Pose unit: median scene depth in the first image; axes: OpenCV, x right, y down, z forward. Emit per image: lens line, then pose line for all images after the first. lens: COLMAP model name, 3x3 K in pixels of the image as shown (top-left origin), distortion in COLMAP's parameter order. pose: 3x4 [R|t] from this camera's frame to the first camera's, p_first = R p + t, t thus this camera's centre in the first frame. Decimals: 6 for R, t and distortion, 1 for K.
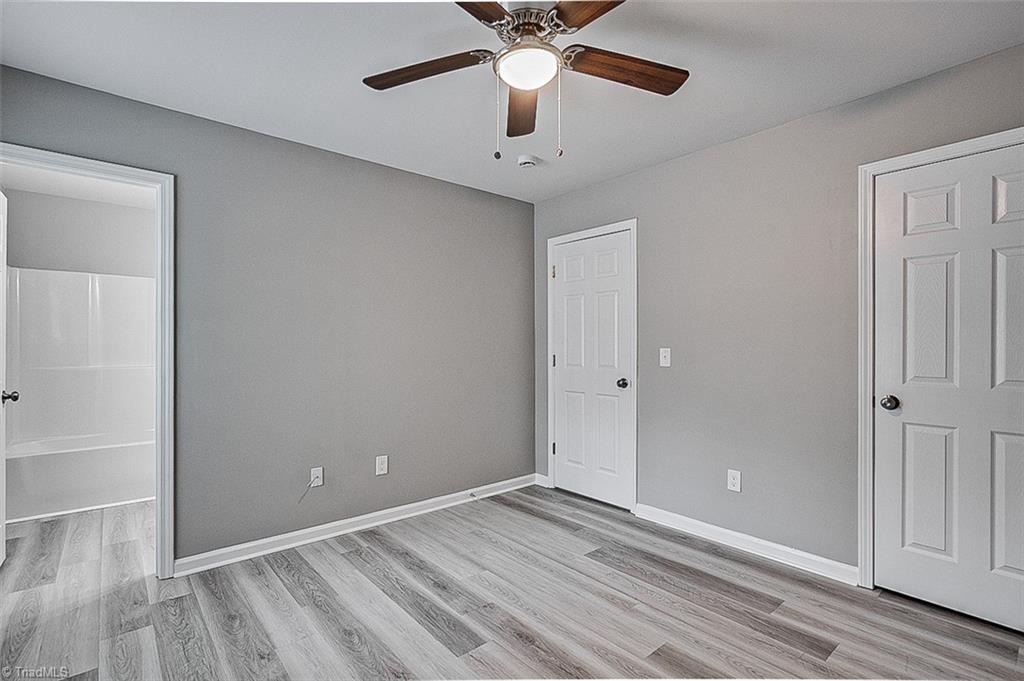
lens RADIAL K [[492.0, 0, 510.2], [0, 492.0, 341.9], [0, 0, 1]] dist [-0.001314, -0.000150]
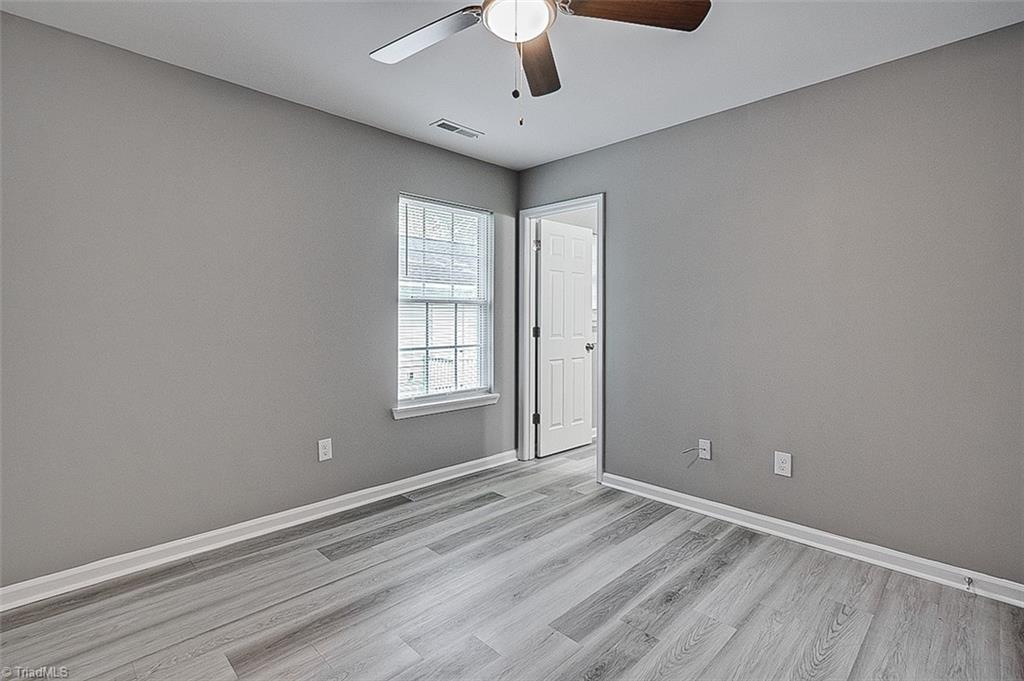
lens RADIAL K [[492.0, 0, 502.8], [0, 492.0, 318.3], [0, 0, 1]] dist [-0.001314, -0.000150]
pose [[0.062046, 0.003779, -0.998066, 0.624875], [-0.001810, 0.999992, 0.003673, 0.013850], [0.998072, 0.001578, 0.062052, 0.605473]]
